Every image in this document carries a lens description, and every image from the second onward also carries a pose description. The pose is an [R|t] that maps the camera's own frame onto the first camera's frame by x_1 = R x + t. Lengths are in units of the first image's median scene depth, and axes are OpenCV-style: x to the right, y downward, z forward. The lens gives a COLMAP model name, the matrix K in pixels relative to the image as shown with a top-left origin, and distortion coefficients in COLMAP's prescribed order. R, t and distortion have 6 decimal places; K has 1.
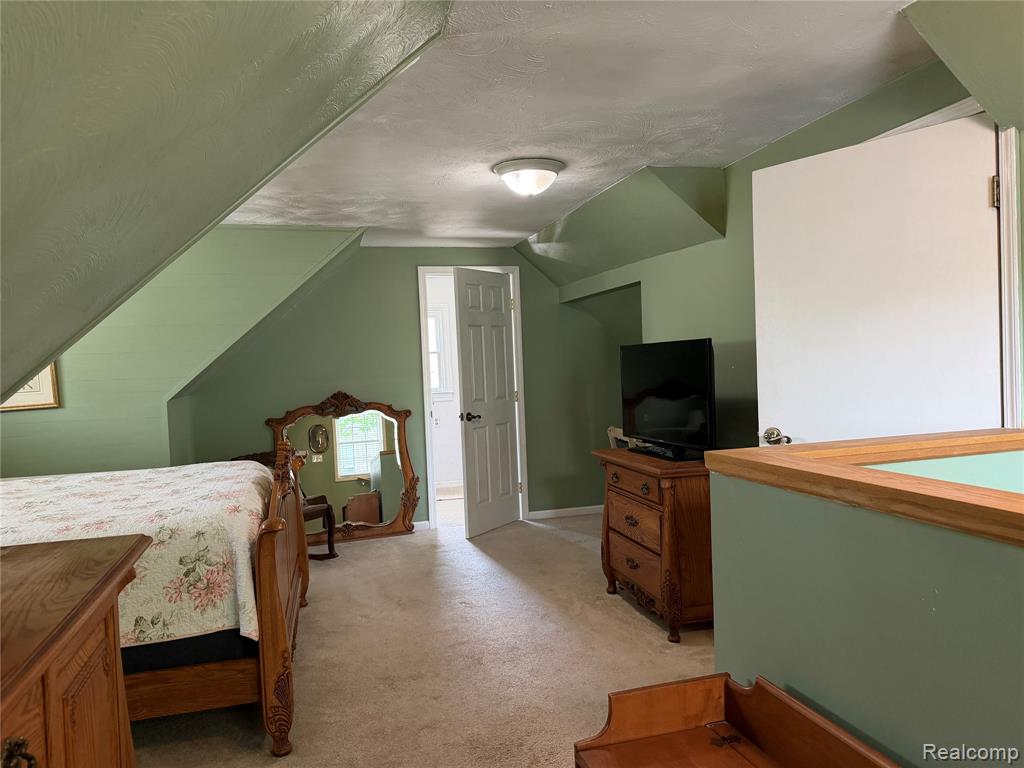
lens RADIAL K [[724.8, 0, 508.7], [0, 724.8, 378.7], [0, 0, 1]] dist [0.050572, -0.056115]
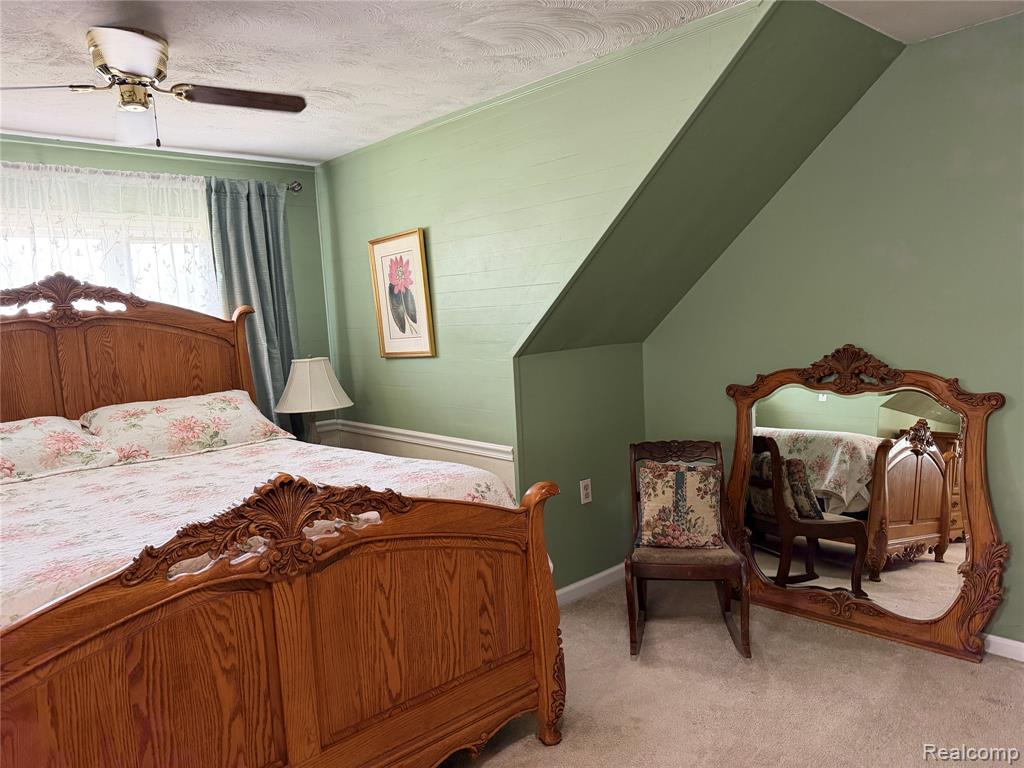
lens RADIAL K [[724.8, 0, 499.3], [0, 724.8, 390.1], [0, 0, 1]] dist [0.050572, -0.056115]
pose [[0.431027, 0.109798, -0.895634, 0.179255], [0.016810, 0.991420, 0.129630, -0.030749], [0.902183, -0.070929, 0.425483, 0.713682]]
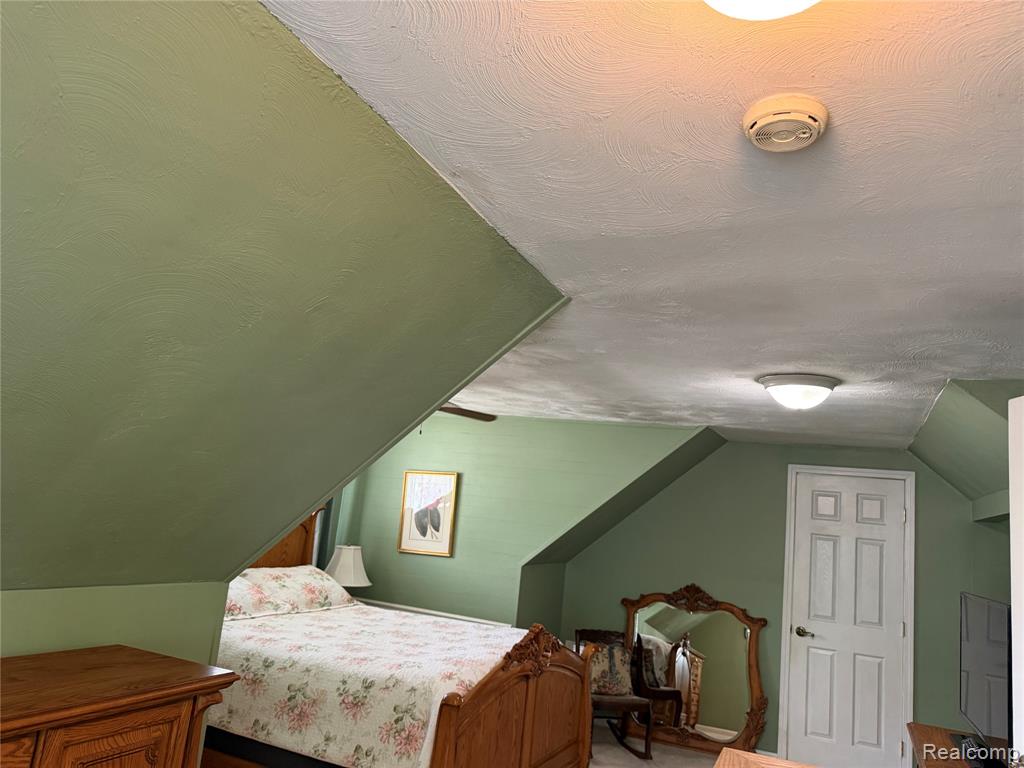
lens RADIAL K [[724.8, 0, 518.3], [0, 724.8, 385.2], [0, 0, 1]] dist [0.050572, -0.056115]
pose [[0.763195, 0.006890, -0.646132, 0.297872], [-0.147633, 0.975354, -0.163980, -0.064546], [0.629077, 0.220539, 0.745402, 0.061250]]
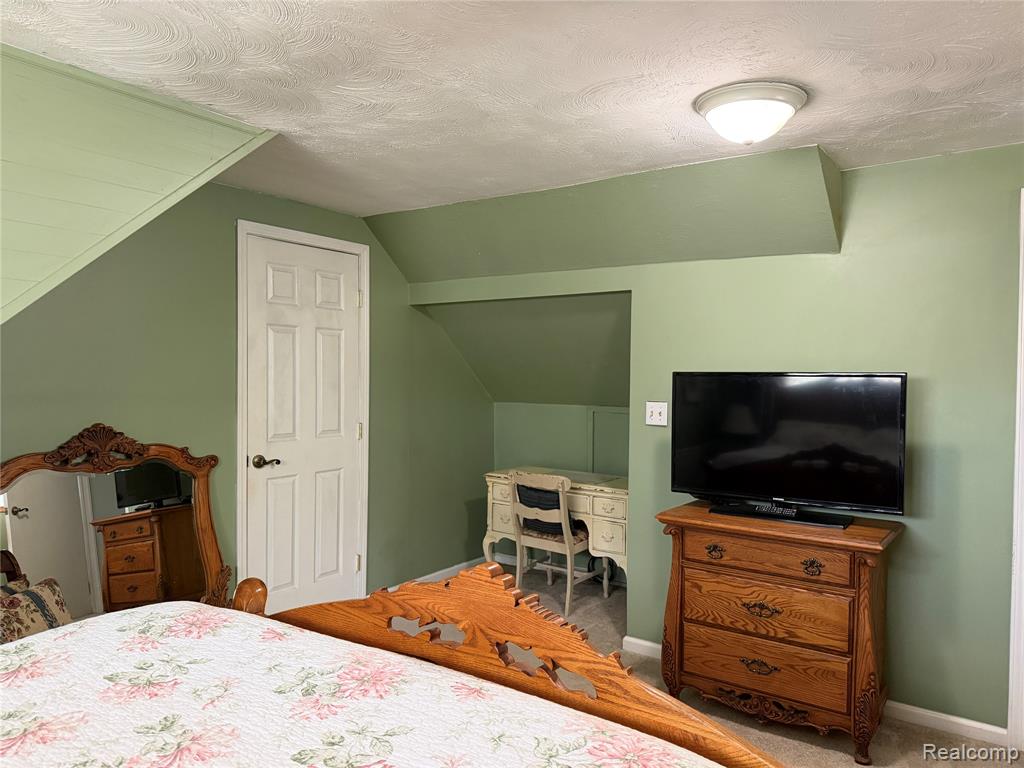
lens RADIAL K [[724.8, 0, 512.2], [0, 724.8, 384.0], [0, 0, 1]] dist [0.050572, -0.056115]
pose [[0.771566, 0.041420, 0.634800, -0.449114], [-0.025969, 0.999097, -0.033626, -0.002921], [-0.635620, 0.009459, 0.771945, 0.509311]]
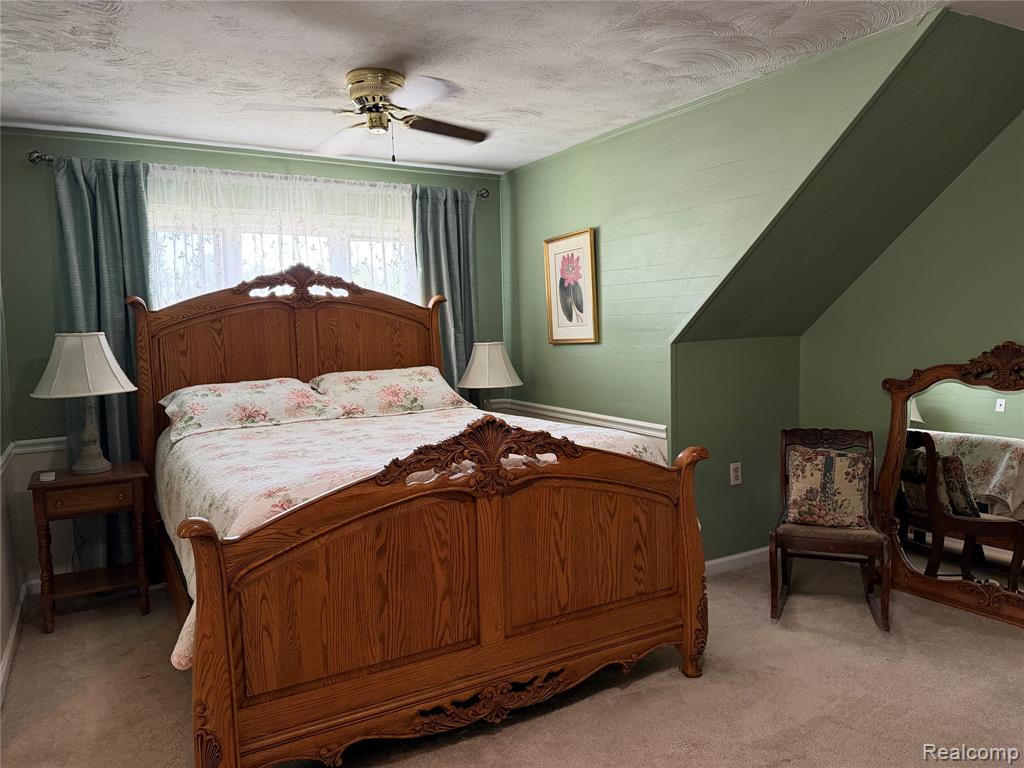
lens RADIAL K [[724.8, 0, 510.5], [0, 724.8, 389.1], [0, 0, 1]] dist [0.050572, -0.056115]
pose [[0.246920, 0.119941, -0.961585, 0.266933], [-0.004909, 0.992453, 0.122530, -0.017204], [0.969023, -0.025535, 0.245645, 0.665417]]
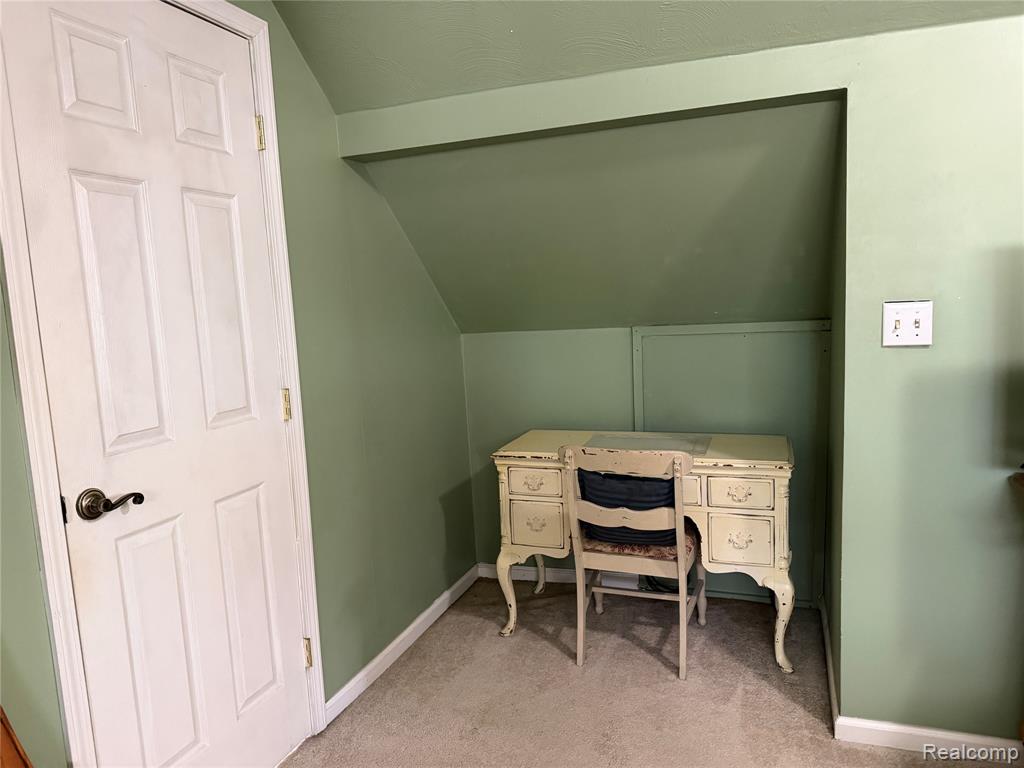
lens RADIAL K [[742.6, 0, 508.6], [0, 742.6, 390.4], [0, 0, 1]] dist [0.000546, -0.010698]
pose [[0.576684, -0.087088, 0.812312, -0.303859], [0.047514, 0.996194, 0.073070, -0.005790], [-0.815584, -0.003542, 0.578627, 0.983370]]
